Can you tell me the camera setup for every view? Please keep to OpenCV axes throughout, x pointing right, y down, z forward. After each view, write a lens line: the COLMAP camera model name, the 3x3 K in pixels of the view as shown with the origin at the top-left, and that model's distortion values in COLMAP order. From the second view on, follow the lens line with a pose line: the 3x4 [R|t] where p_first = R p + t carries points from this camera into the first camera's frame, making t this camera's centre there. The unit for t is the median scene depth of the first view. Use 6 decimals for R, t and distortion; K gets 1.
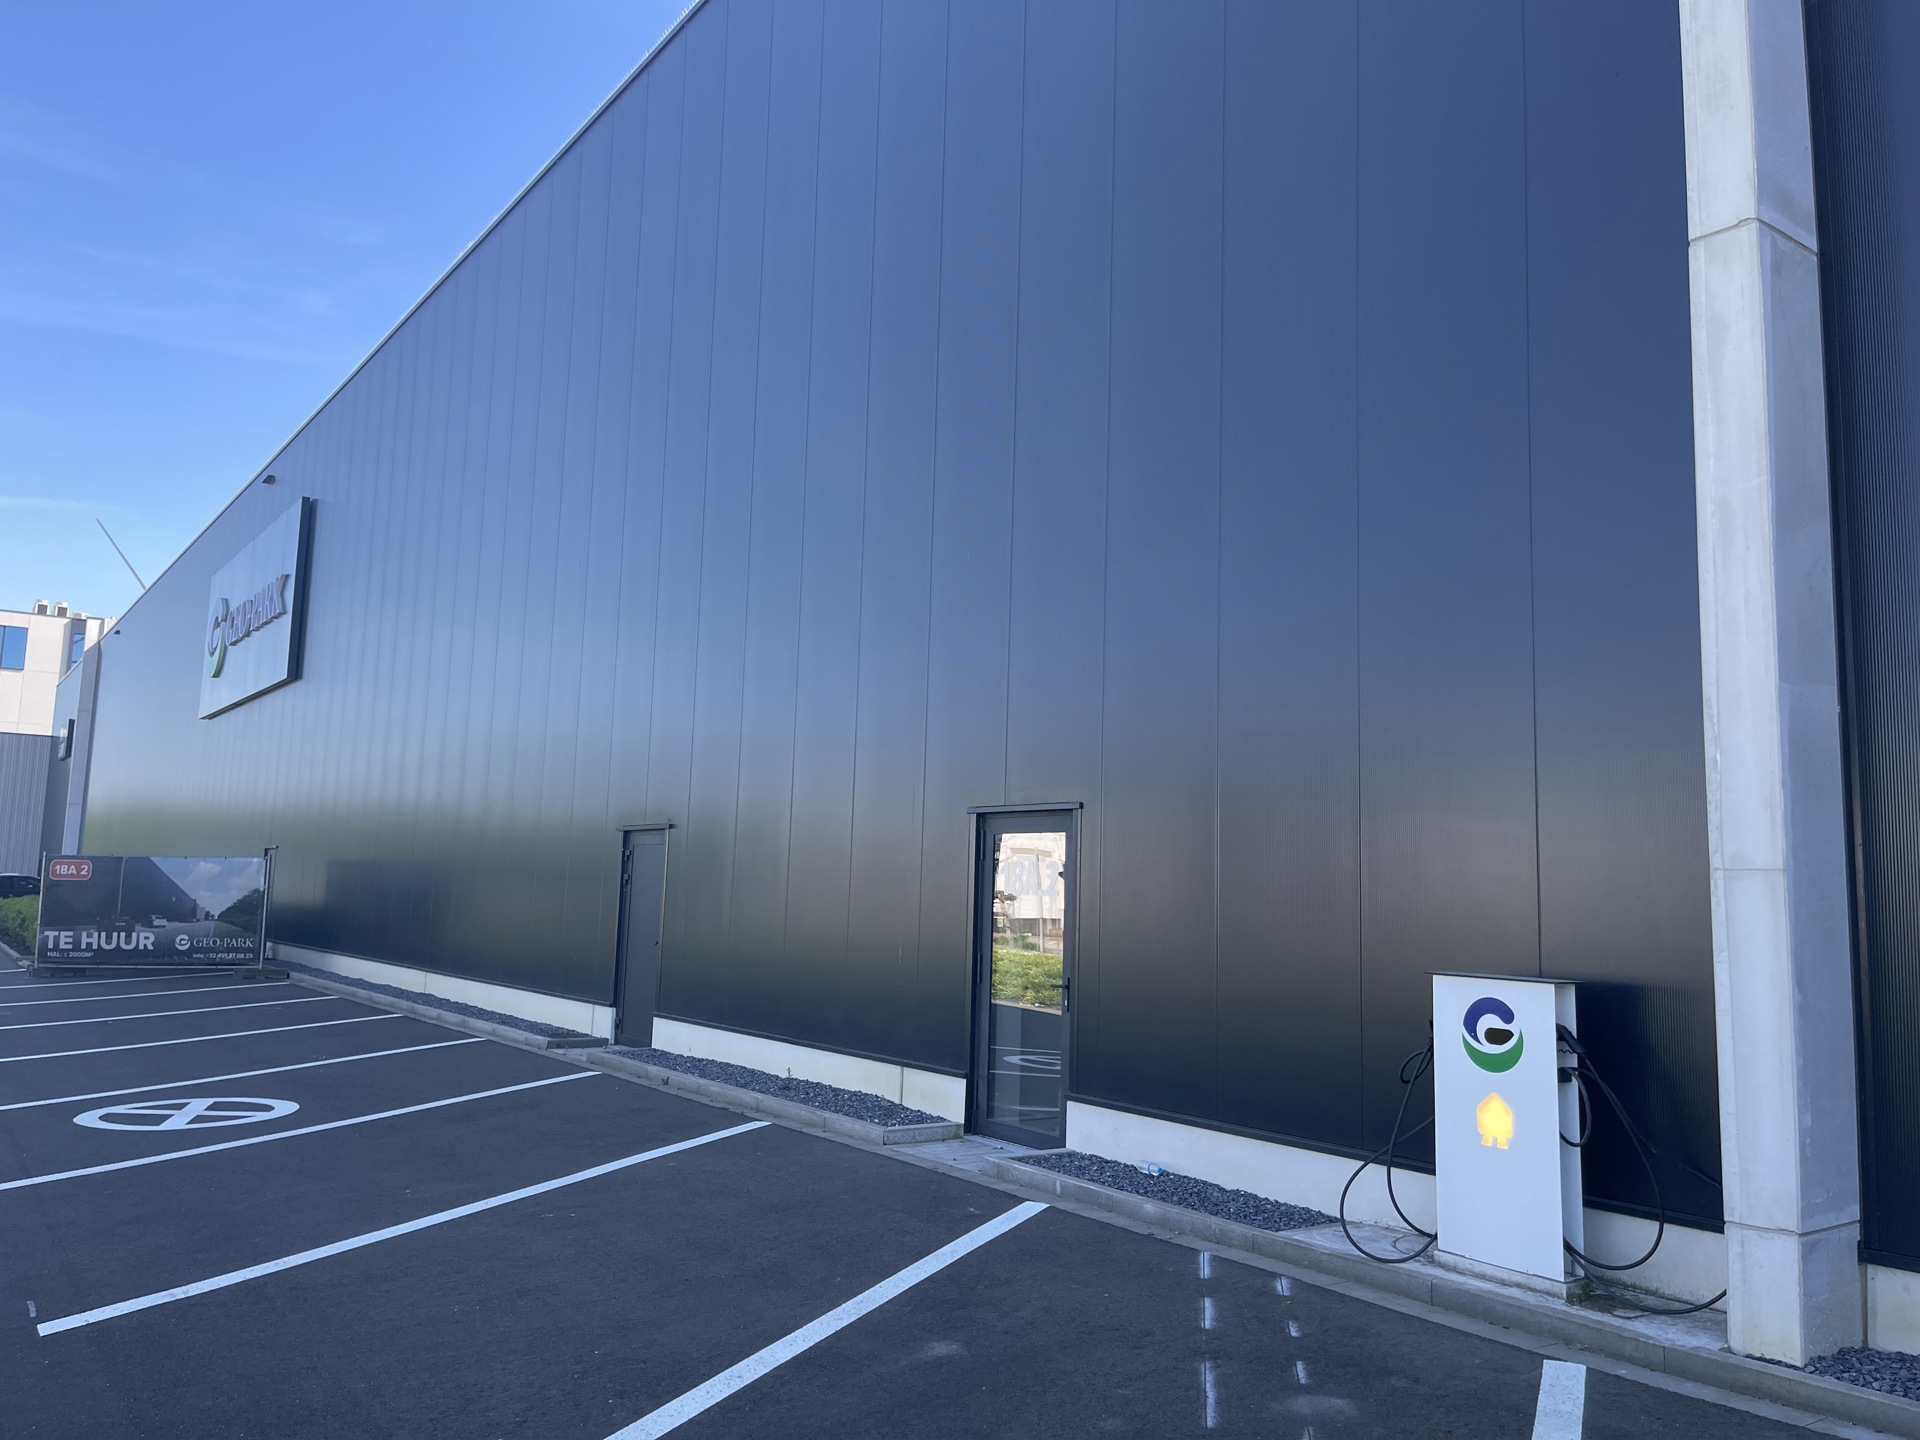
lens RADIAL K [[1408.3, 0, 960.0], [0, 1408.3, 720.0], [0, 0, 1]] dist [0.053447, -0.063362]
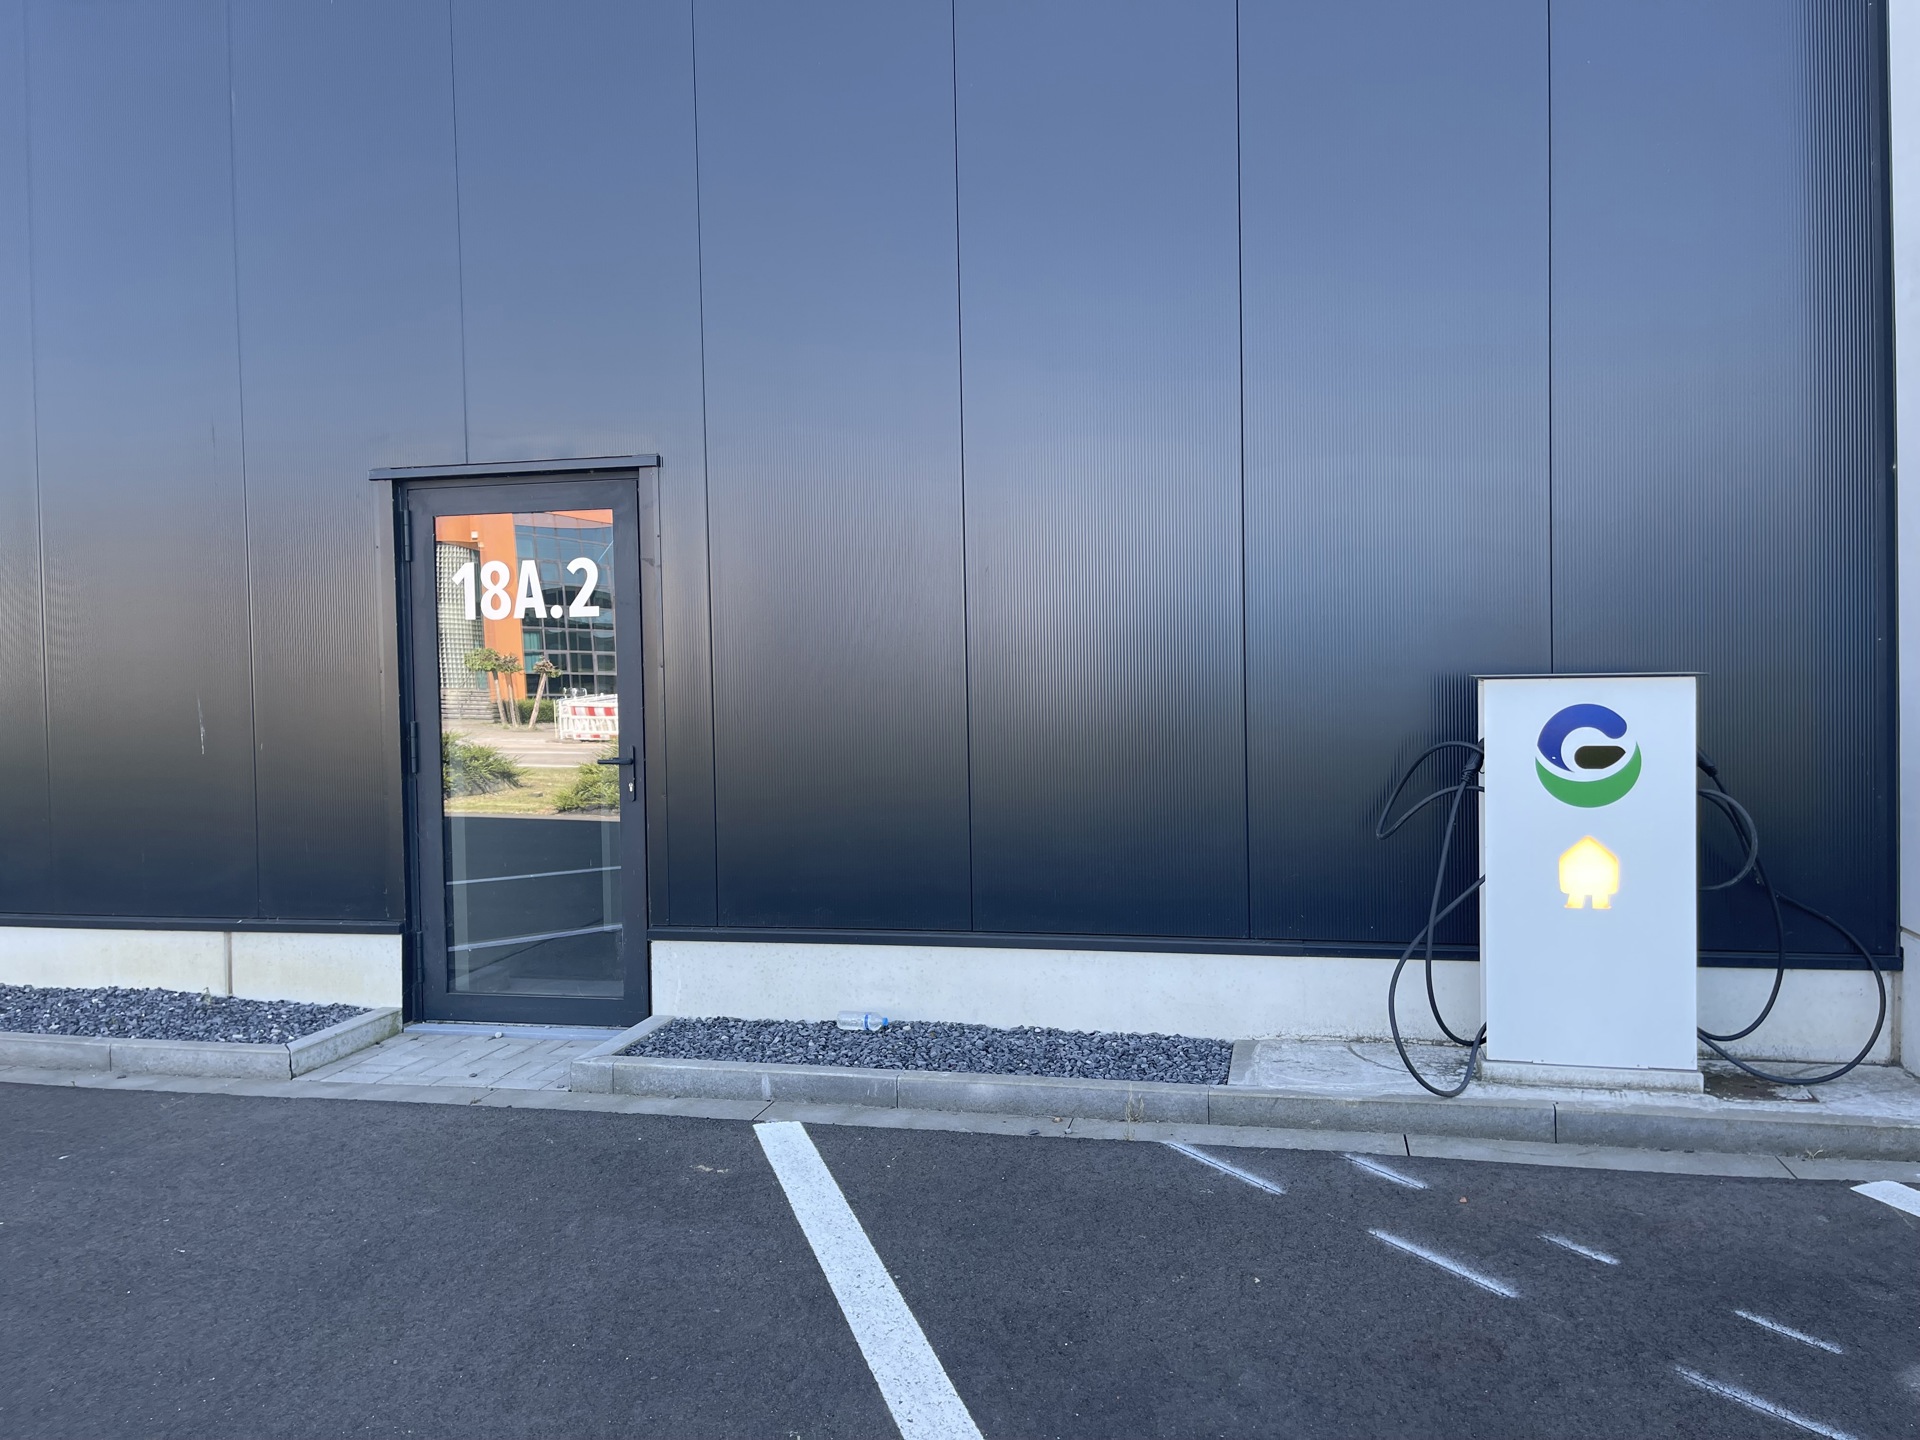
lens RADIAL K [[1408.3, 0, 960.0], [0, 1408.3, 720.0], [0, 0, 1]] dist [0.053447, -0.063362]
pose [[0.755443, -0.071351, 0.651317, -0.308289], [-0.038346, 0.987535, 0.152660, 0.104689], [-0.654091, -0.140302, 0.743290, 0.658721]]
